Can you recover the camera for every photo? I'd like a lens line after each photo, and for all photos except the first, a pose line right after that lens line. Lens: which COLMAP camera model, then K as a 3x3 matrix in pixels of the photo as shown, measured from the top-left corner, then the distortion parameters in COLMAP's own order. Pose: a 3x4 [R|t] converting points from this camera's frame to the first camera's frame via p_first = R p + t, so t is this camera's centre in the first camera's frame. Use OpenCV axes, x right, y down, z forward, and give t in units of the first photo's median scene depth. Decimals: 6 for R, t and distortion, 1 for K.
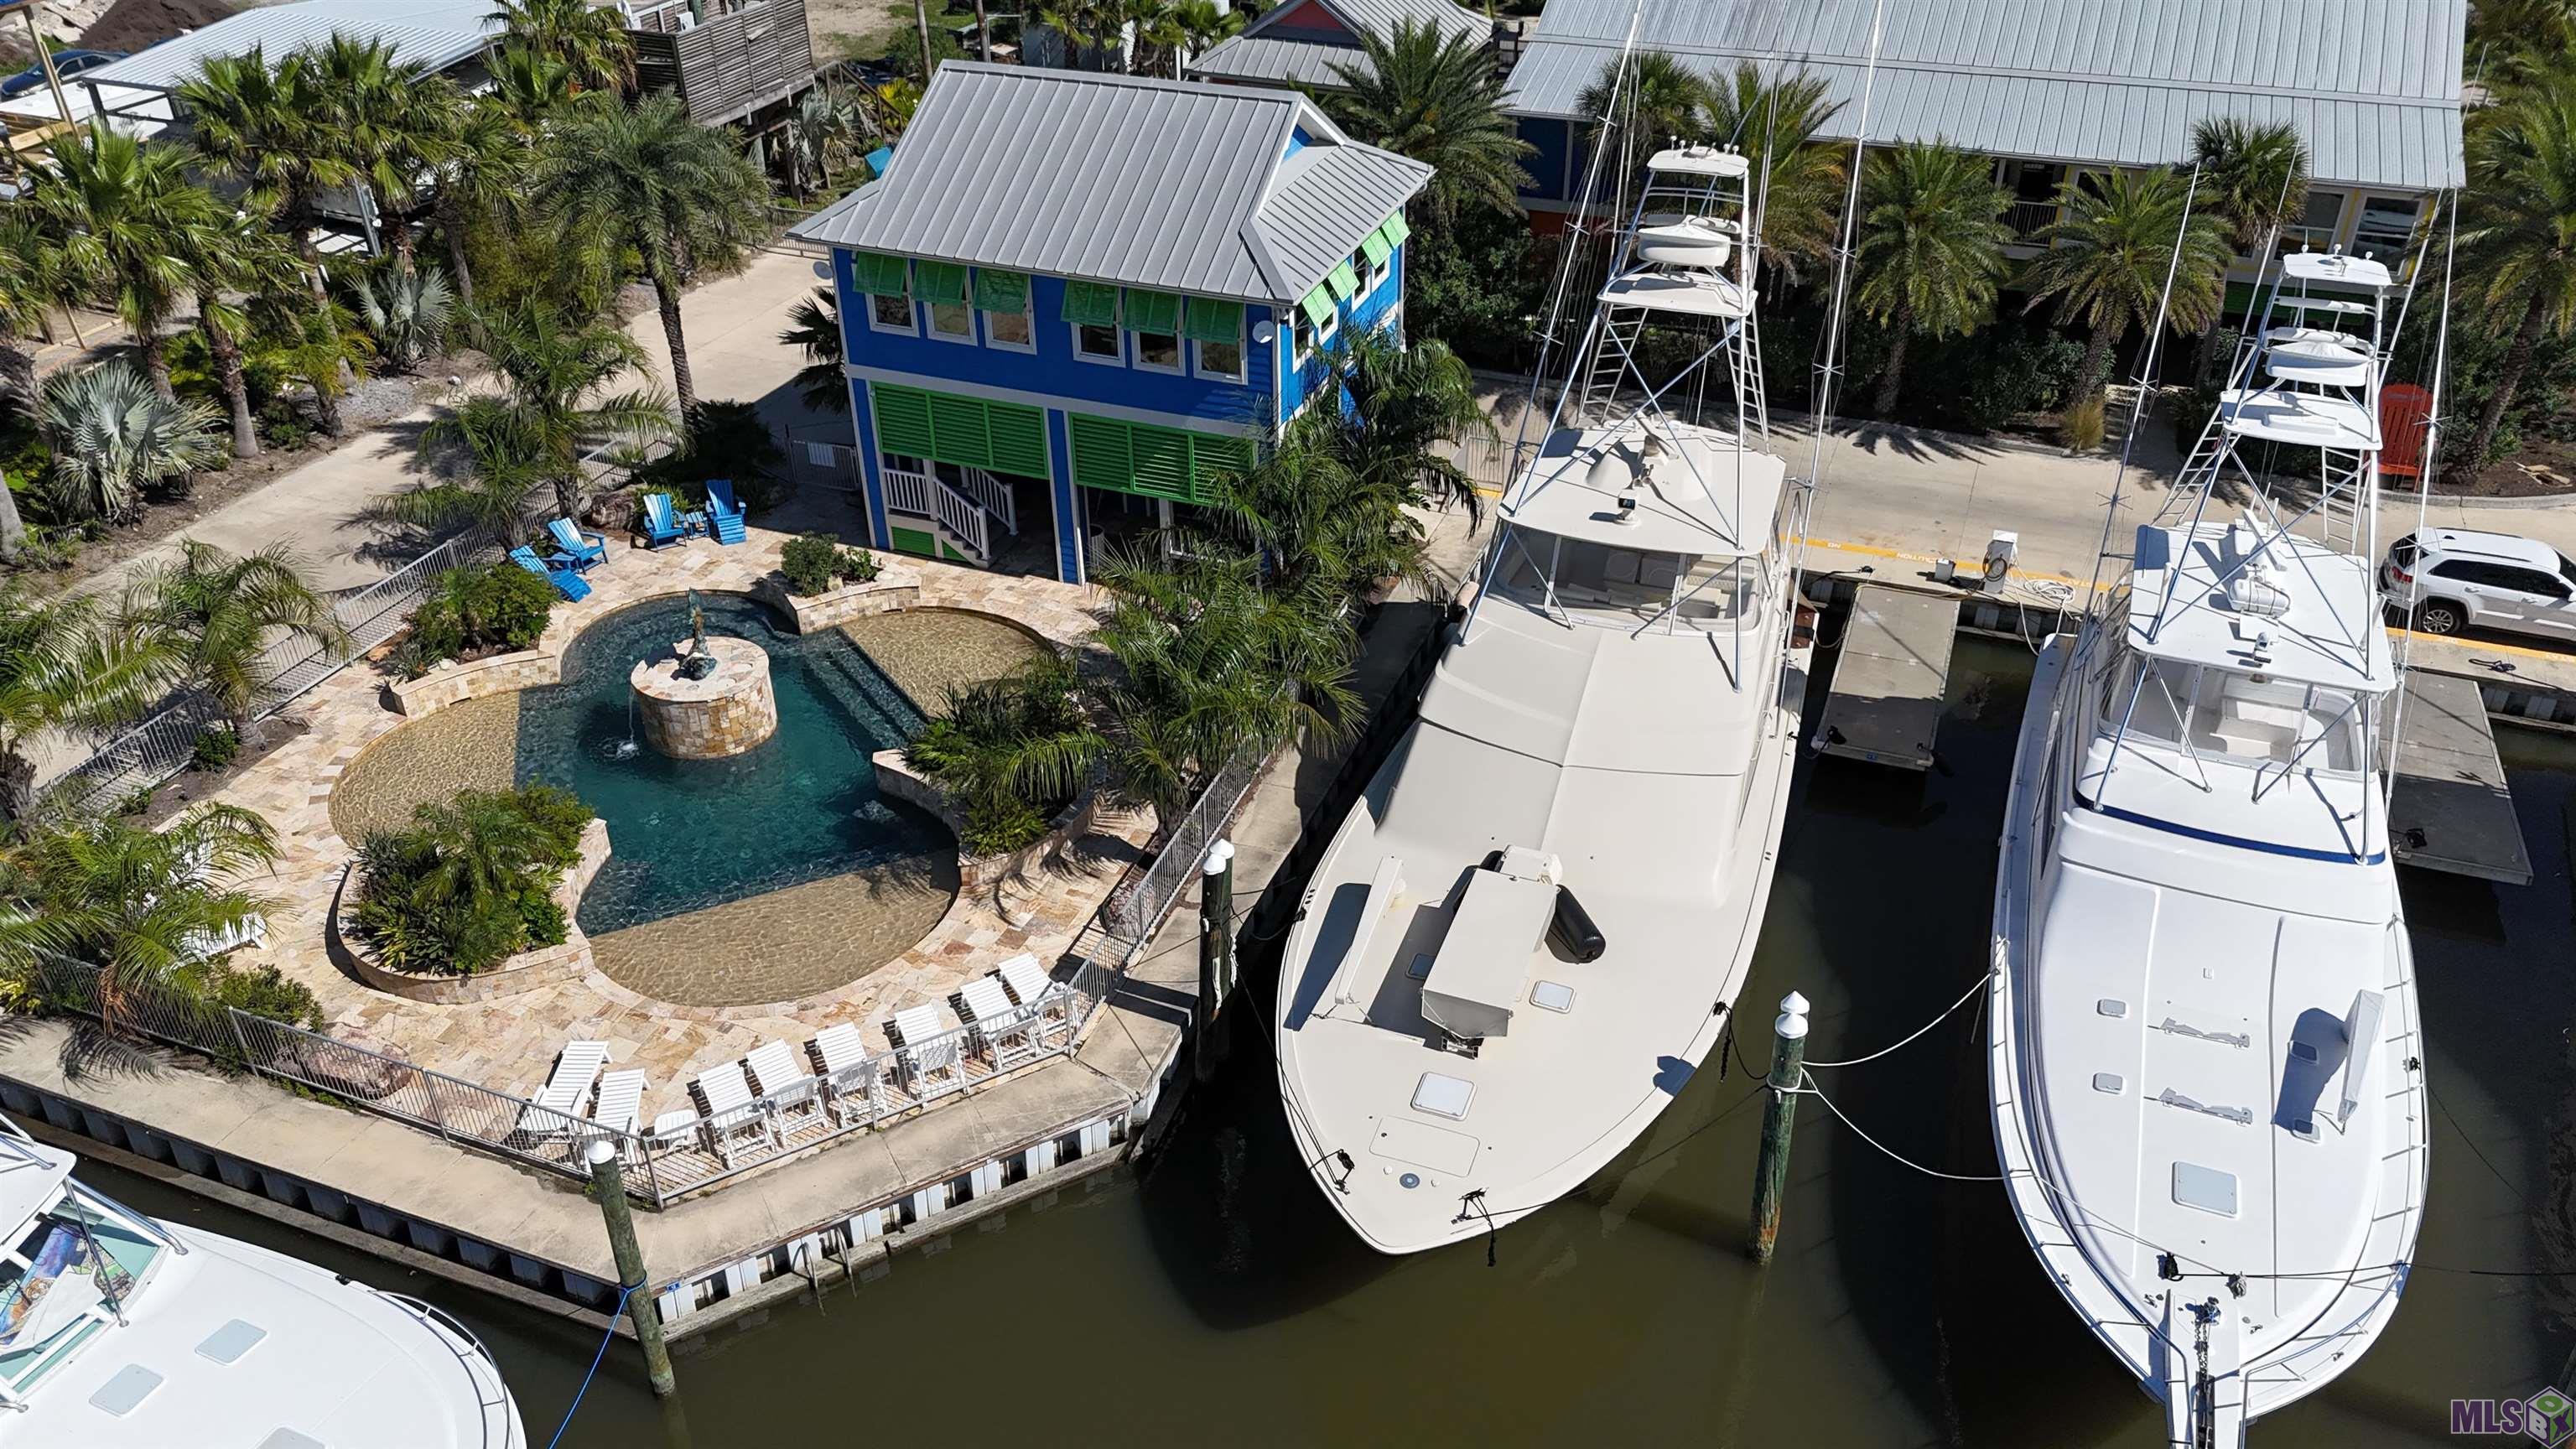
lens RADIAL K [[1866.3, 0, 1288.3], [0, 1866.3, 740.1], [0, 0, 1]] dist [0.055063, -0.036345]
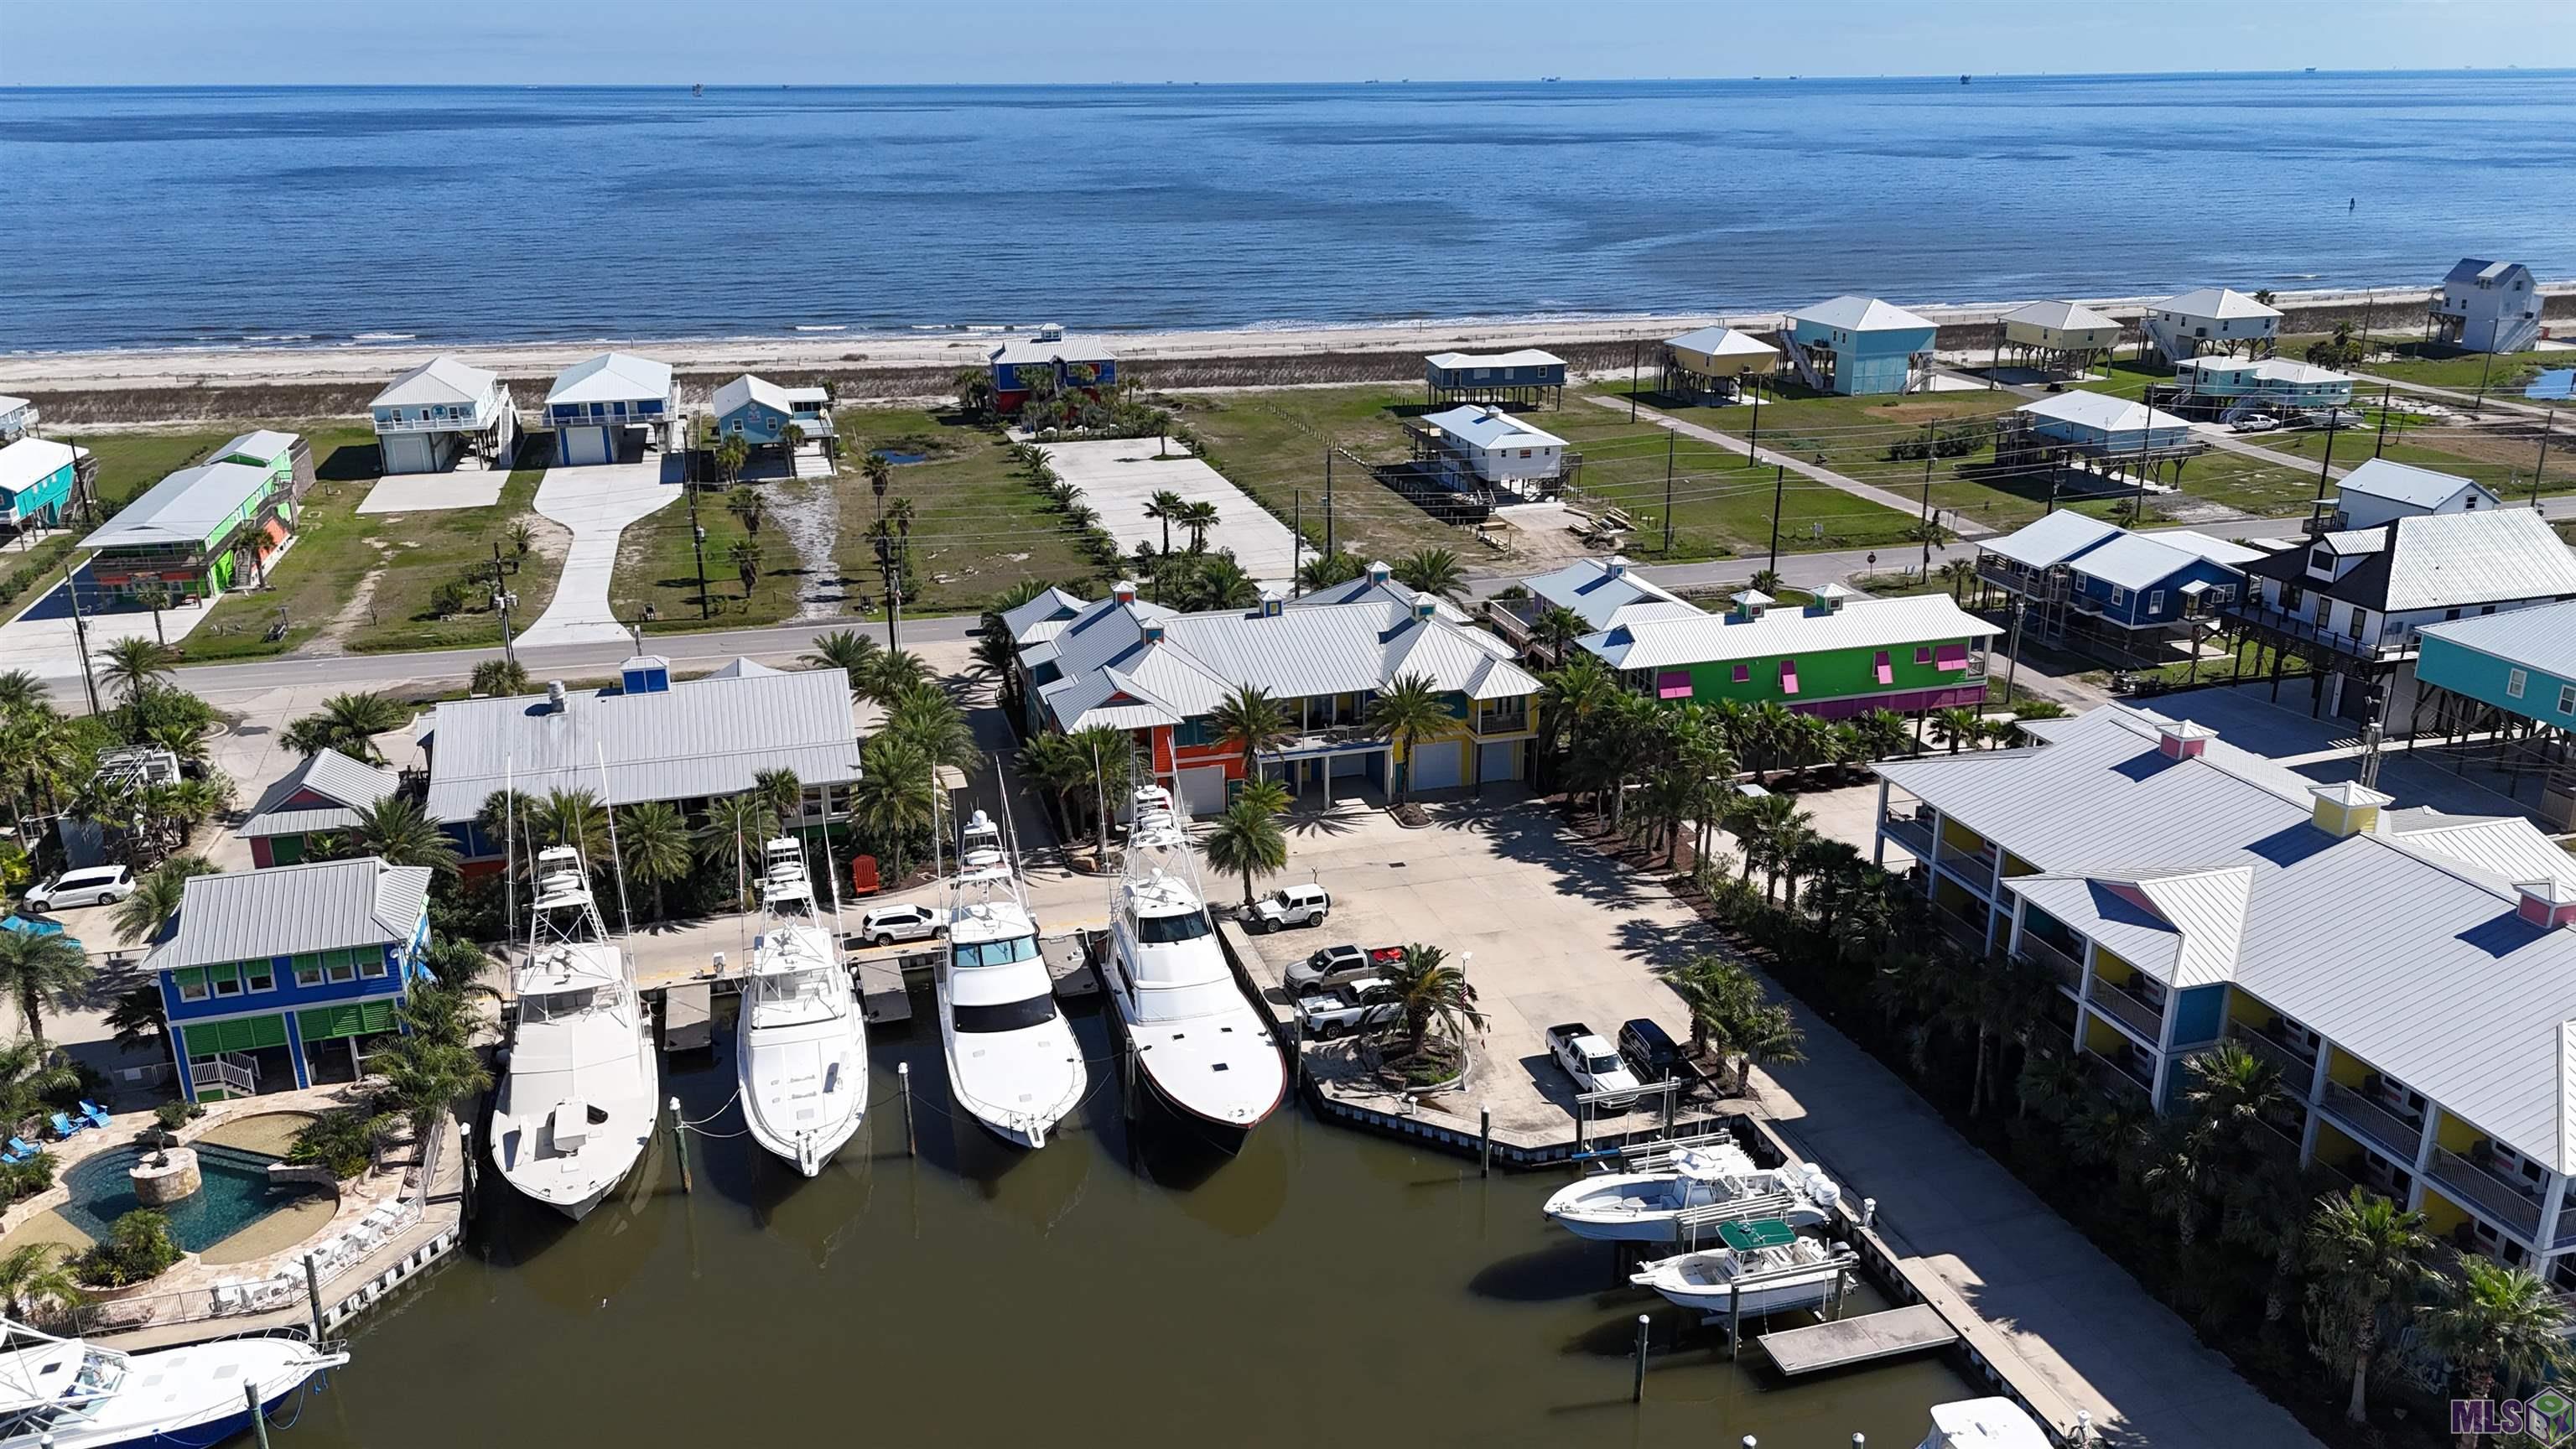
lens RADIAL K [[1866.3, 0, 1288.3], [0, 1866.3, 740.1], [0, 0, 1]] dist [0.055063, -0.036345]
pose [[0.789641, -0.196759, 0.581165, -0.444145], [0.337401, 0.930367, -0.143449, 0.258162], [-0.512472, 0.309359, 0.801043, -1.582596]]
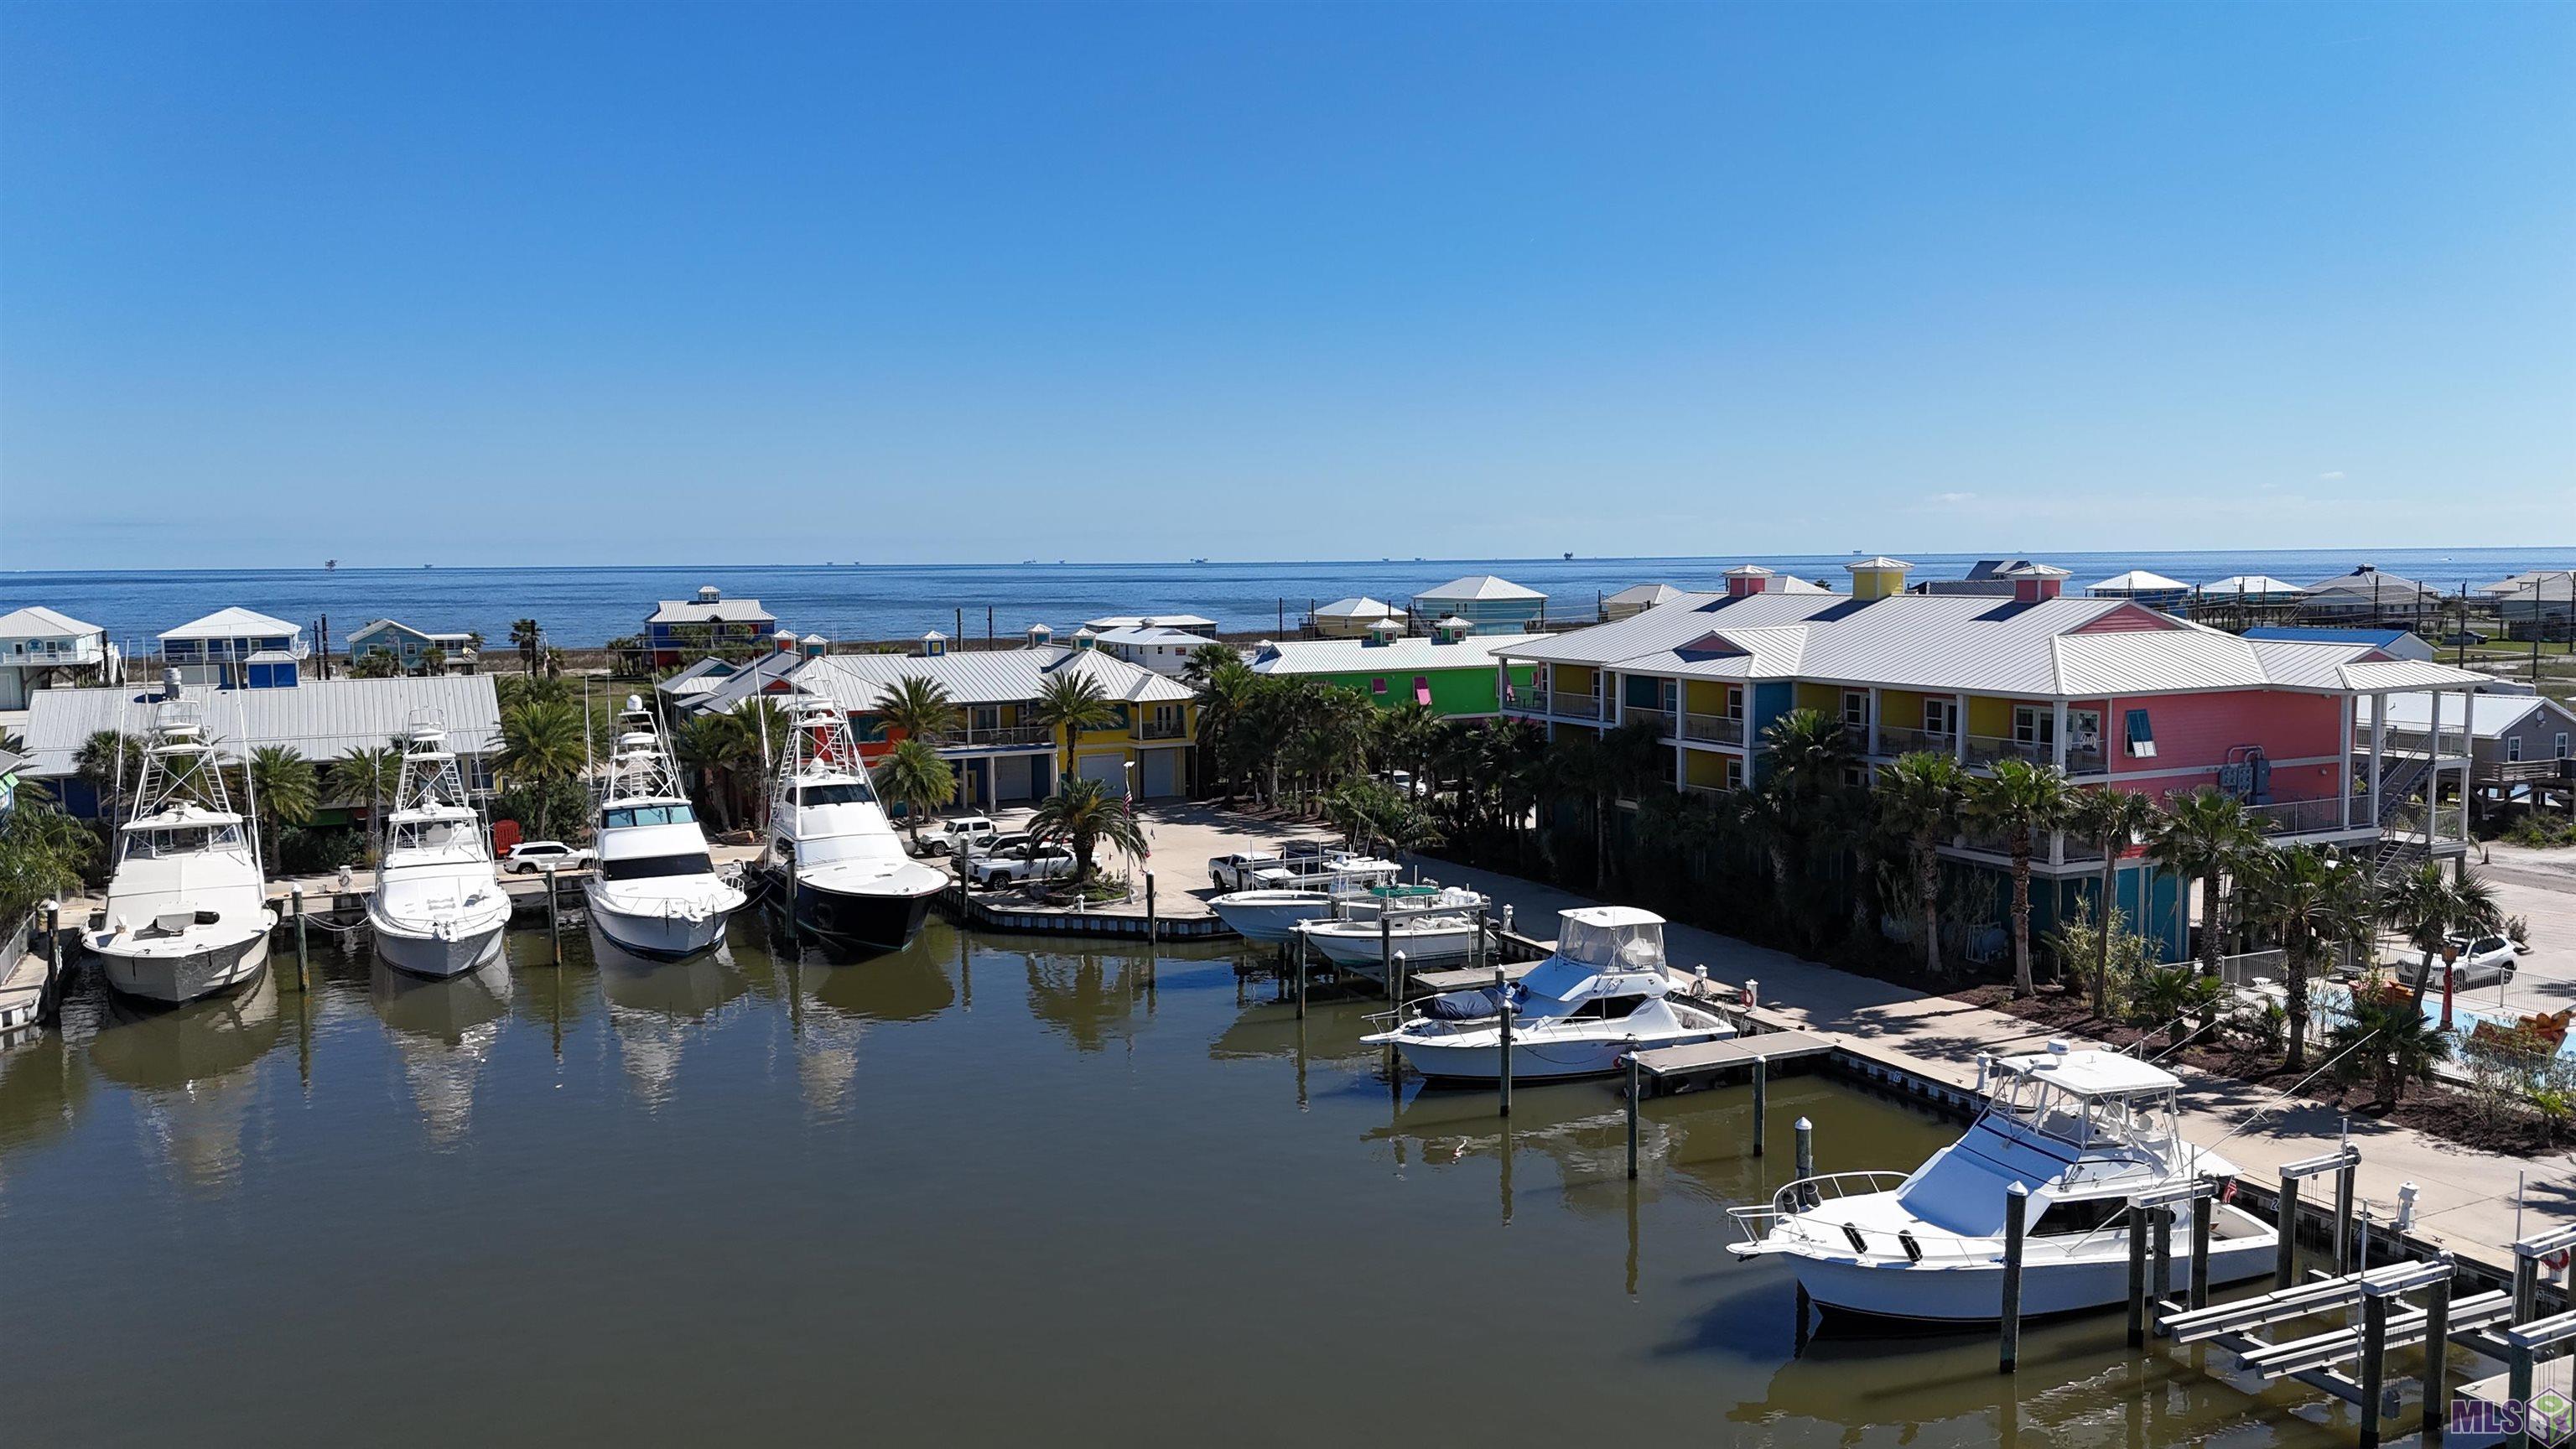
lens RADIAL K [[1891.3, 0, 1288.0], [0, 1891.3, 724.5], [0, 0, 1]] dist [0.035875, -0.013791]
pose [[0.670602, -0.066451, 0.738835, -0.631590], [0.413927, 0.860031, -0.298348, 1.020614], [-0.615596, 0.505897, 0.604244, -1.380333]]
